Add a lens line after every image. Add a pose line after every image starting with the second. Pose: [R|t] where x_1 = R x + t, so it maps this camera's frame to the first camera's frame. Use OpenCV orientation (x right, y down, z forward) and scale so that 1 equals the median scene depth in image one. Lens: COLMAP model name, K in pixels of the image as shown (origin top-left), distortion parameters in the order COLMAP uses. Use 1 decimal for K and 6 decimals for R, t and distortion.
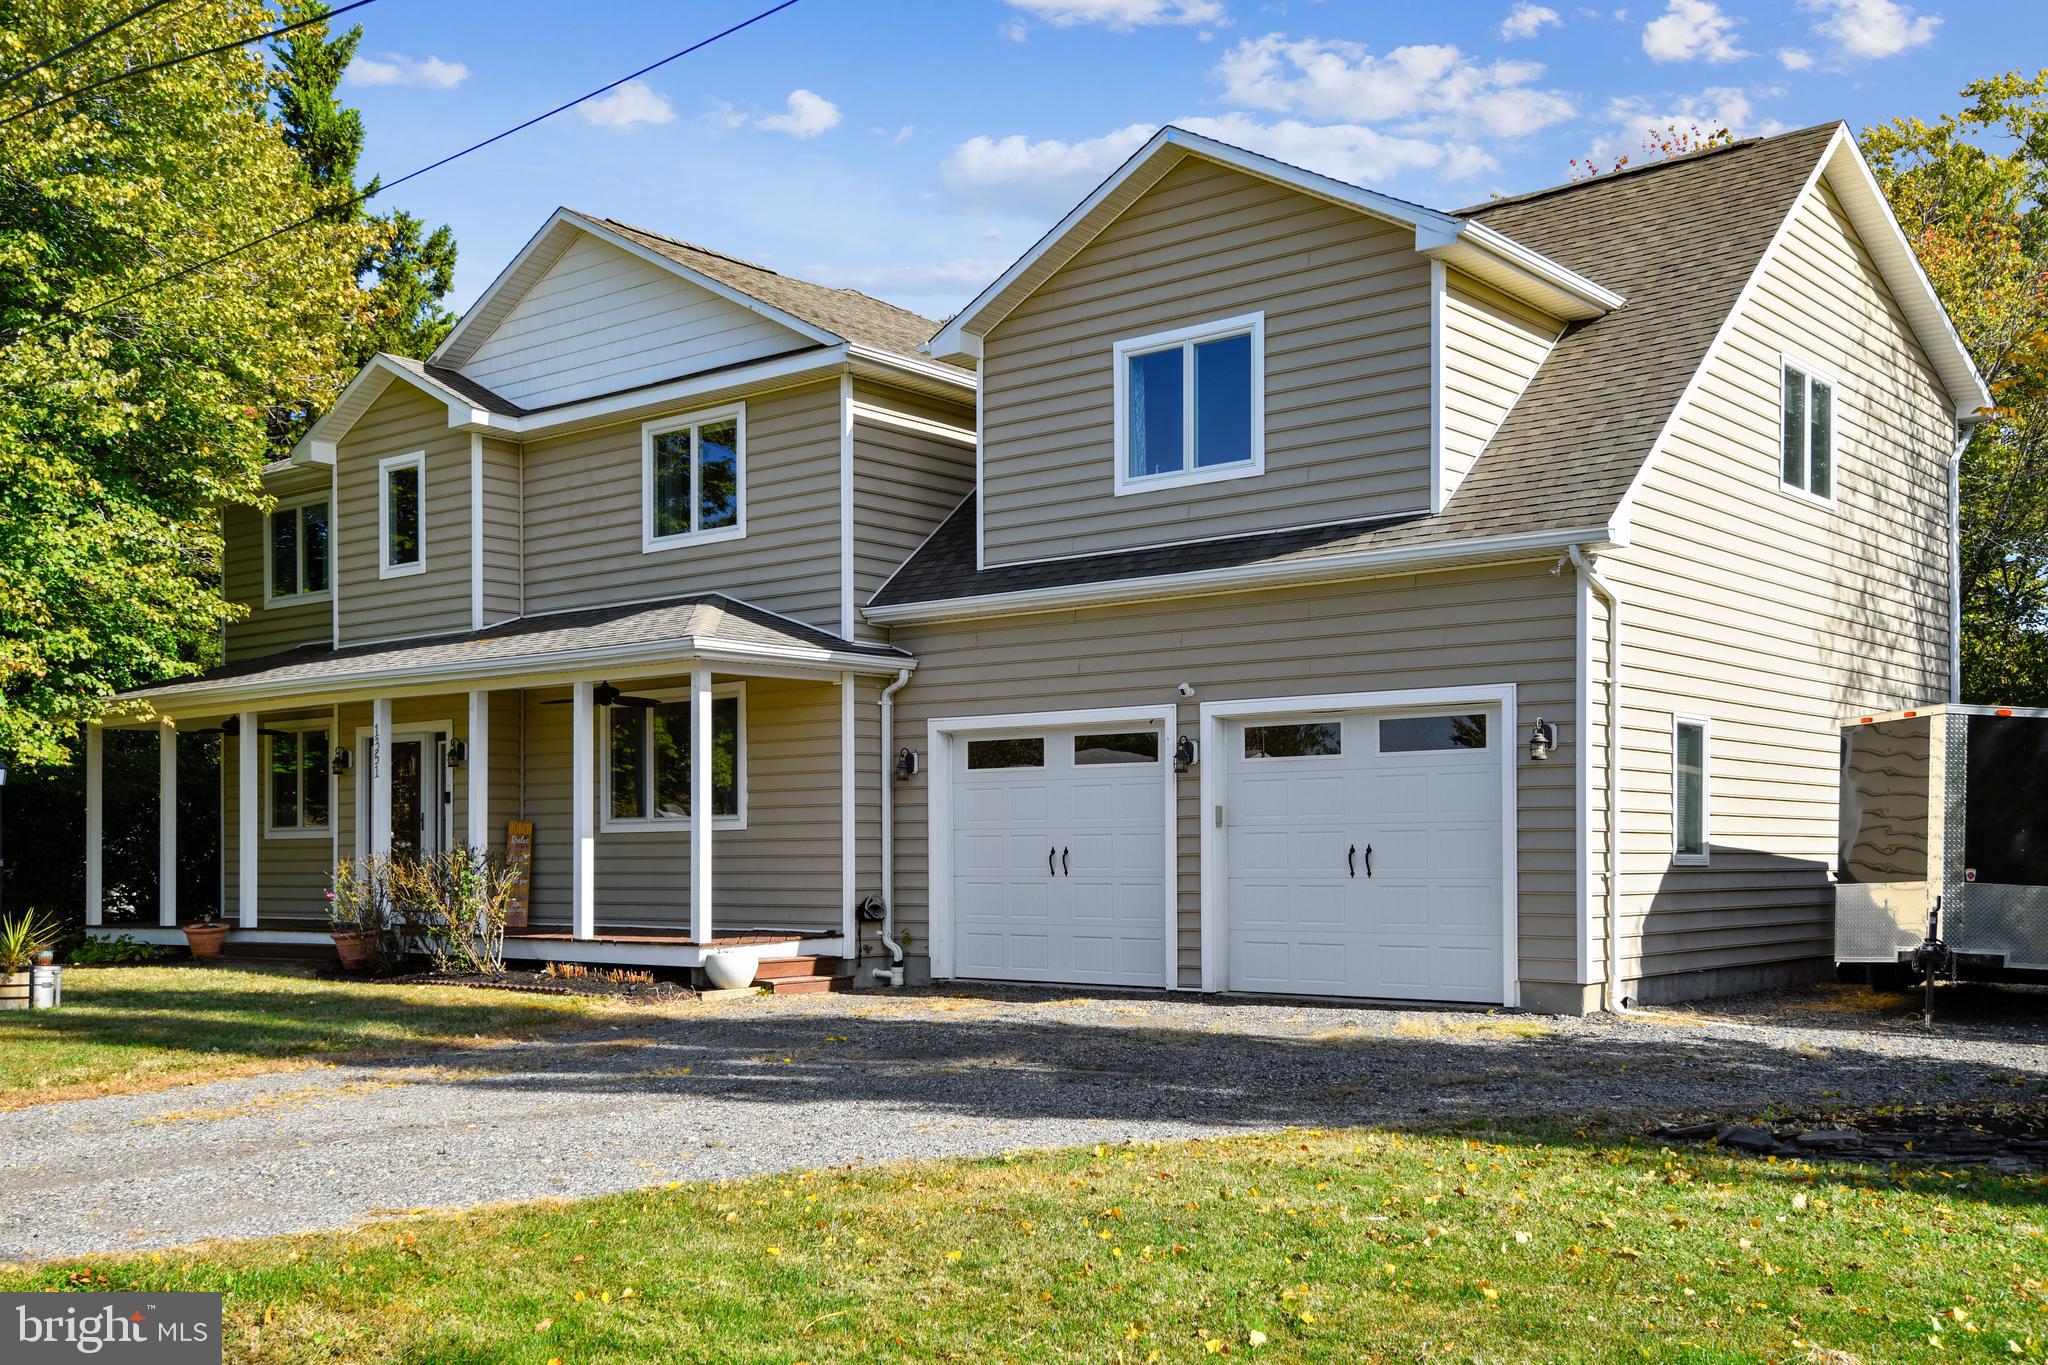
lens RADIAL K [[2033.2, 0, 1011.9], [0, 2033.2, 818.1], [0, 0, 1]] dist [0.055193, 0.095463]
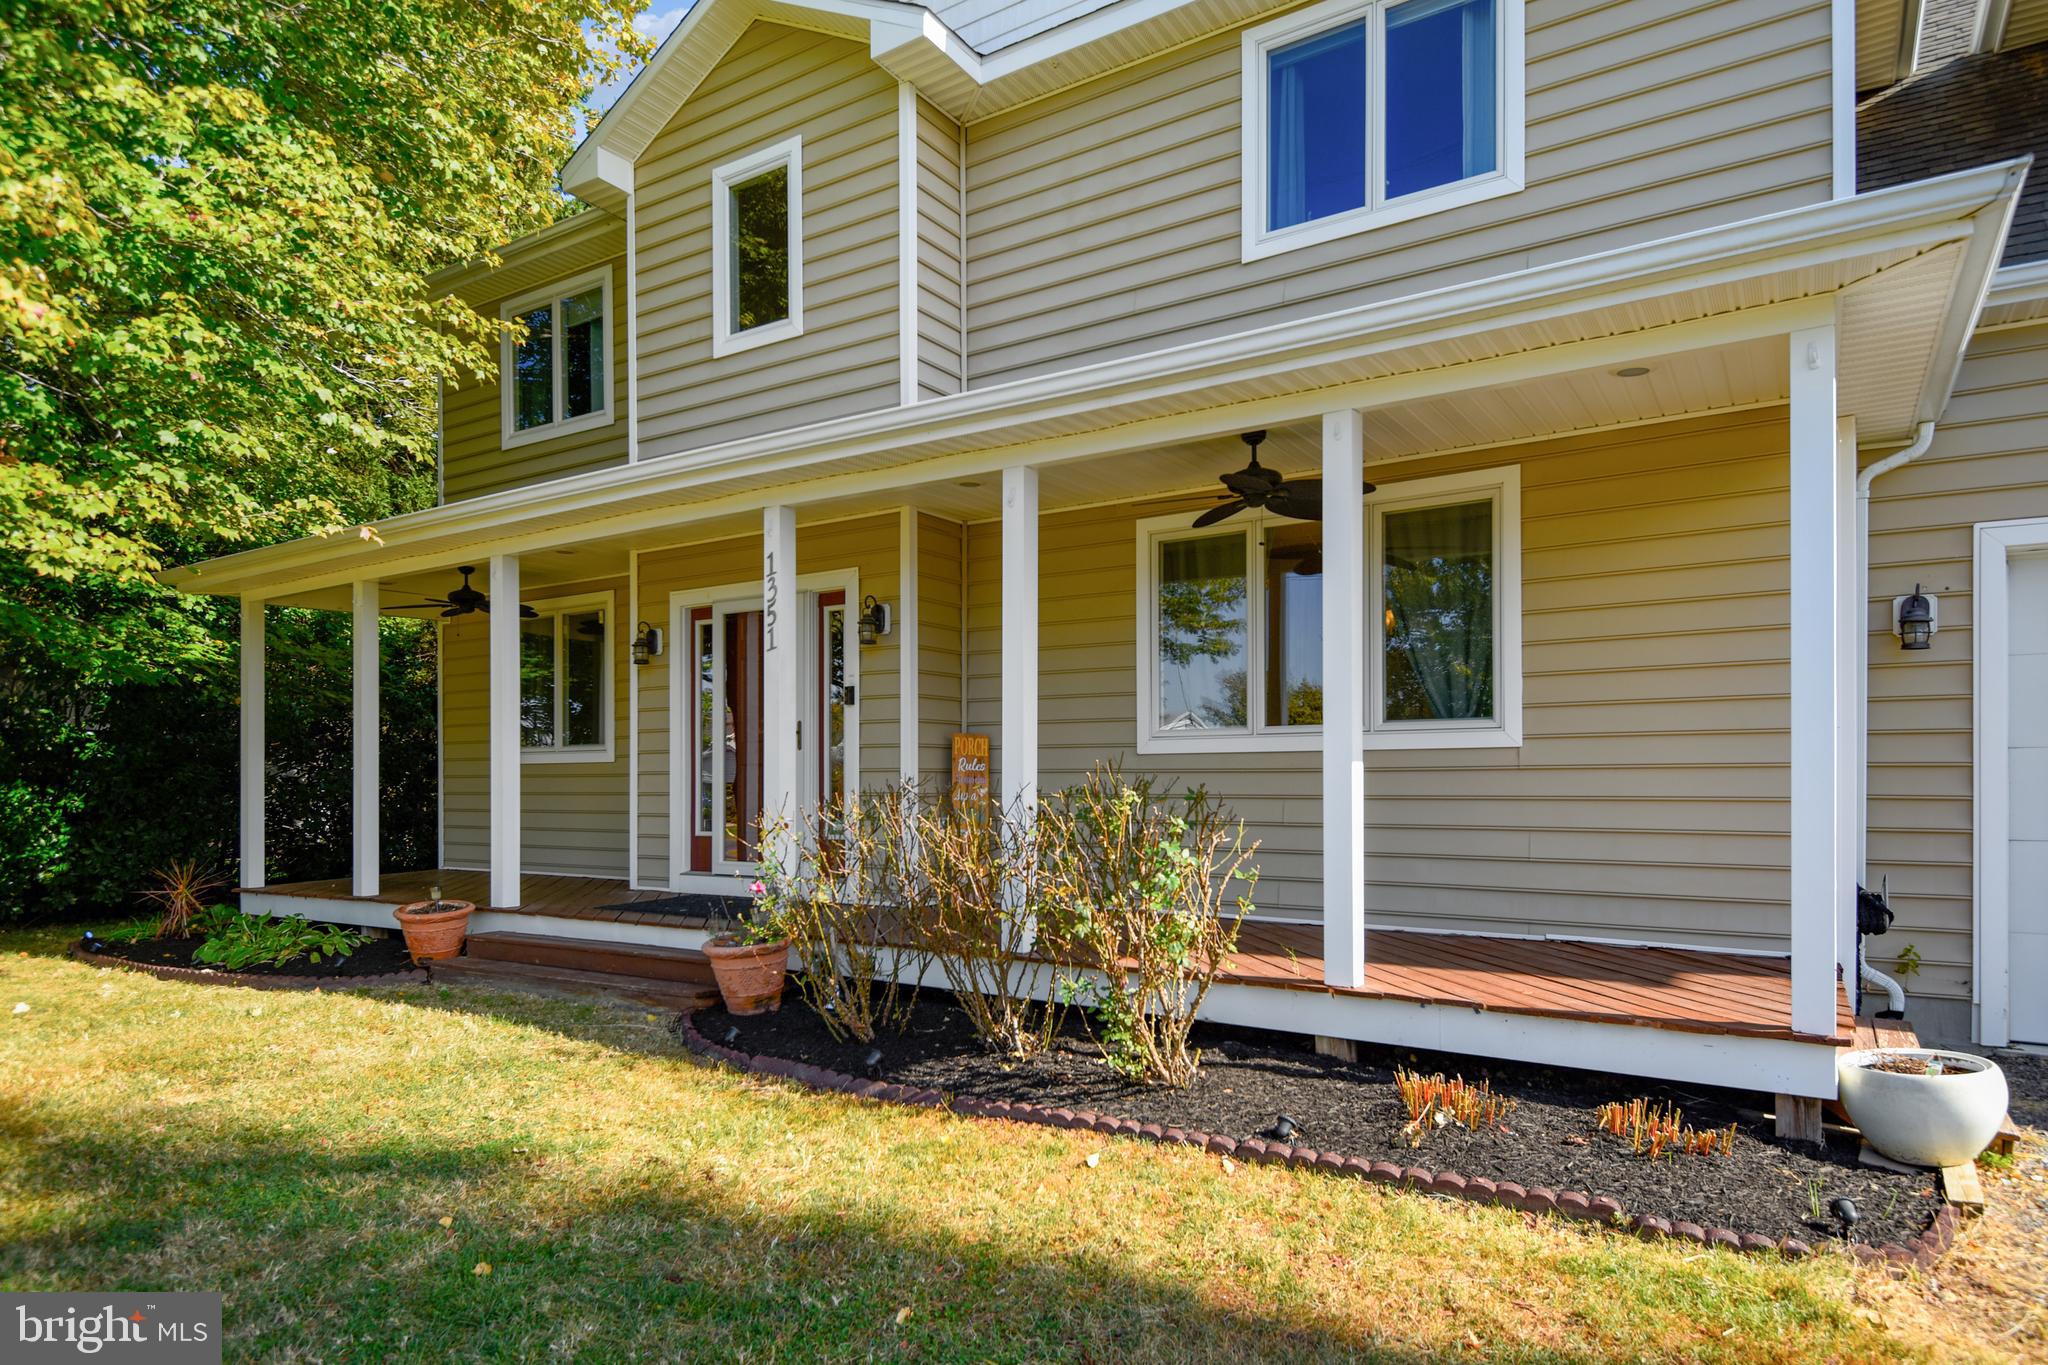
lens RADIAL K [[1210.2, 0, 1025.3], [0, 1210.2, 771.8], [0, 0, 1]] dist [0.062169, -0.052268]
pose [[0.993168, 0.006293, 0.116527, -0.330036], [-0.007452, 0.999927, 0.009514, 0.011086], [-0.116459, -0.010318, 0.993142, 0.785028]]
